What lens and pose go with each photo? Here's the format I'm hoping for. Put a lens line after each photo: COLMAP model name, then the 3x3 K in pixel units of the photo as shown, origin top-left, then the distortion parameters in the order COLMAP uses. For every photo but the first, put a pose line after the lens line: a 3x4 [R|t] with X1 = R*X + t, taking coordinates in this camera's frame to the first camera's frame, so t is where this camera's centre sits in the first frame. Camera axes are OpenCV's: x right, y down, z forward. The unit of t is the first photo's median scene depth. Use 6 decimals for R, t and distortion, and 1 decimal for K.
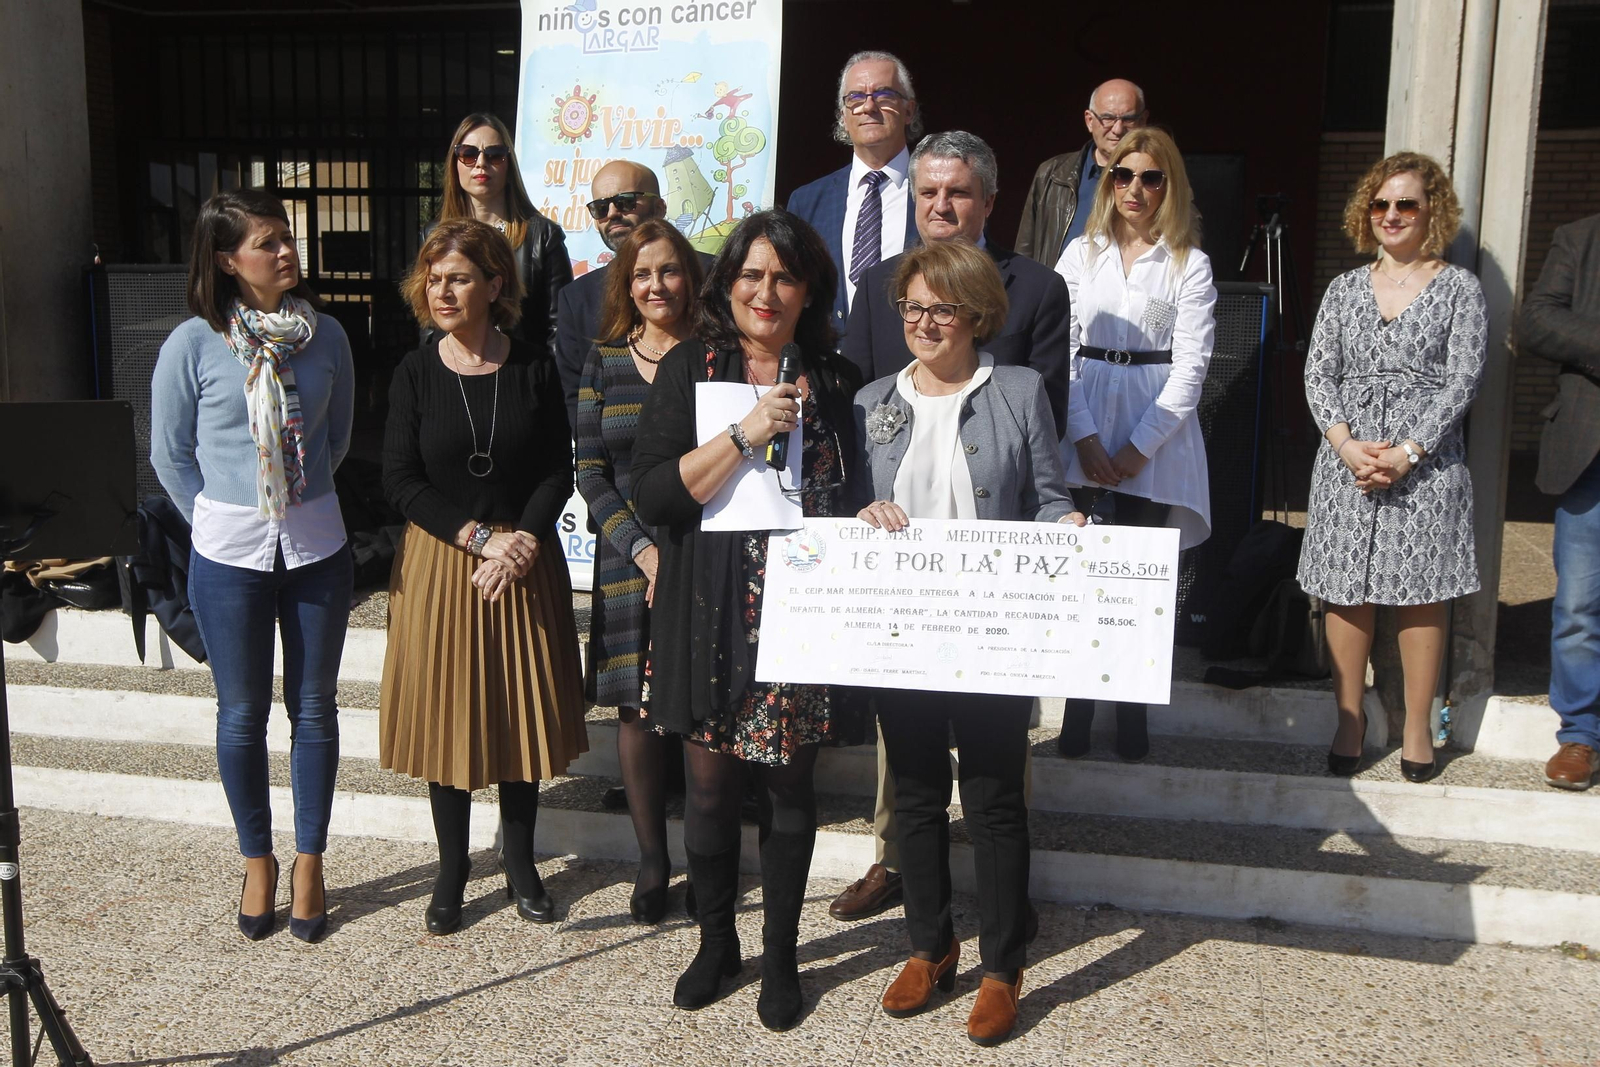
lens RADIAL K [[1732.5, 0, 800.0], [0, 1732.5, 533.5], [0, 0, 1]] dist [-0.008101, 0.036880]
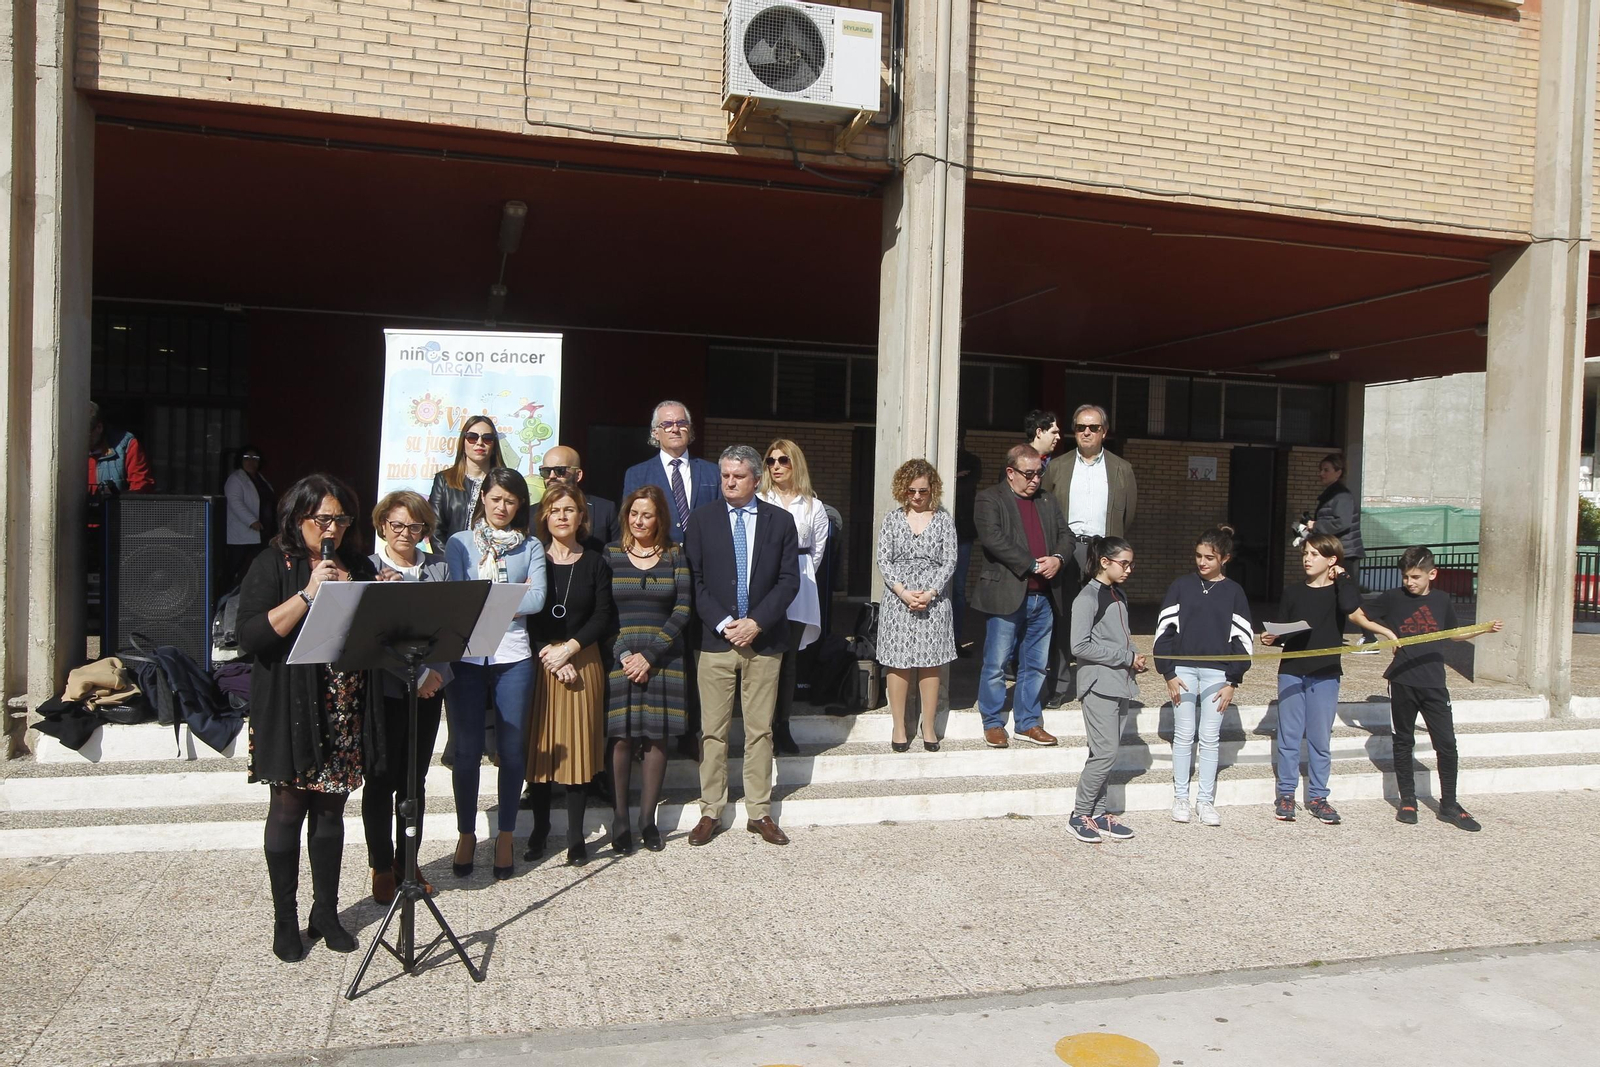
lens RADIAL K [[1265.2, 0, 800.0], [0, 1265.2, 533.5], [0, 0, 1]] dist [-0.009919, 0.000035]
pose [[0.874227, 0.003230, 0.485506, -0.531213], [0.053731, 0.993192, -0.103359, 0.029687], [-0.482535, 0.116446, 0.868102, -0.291803]]
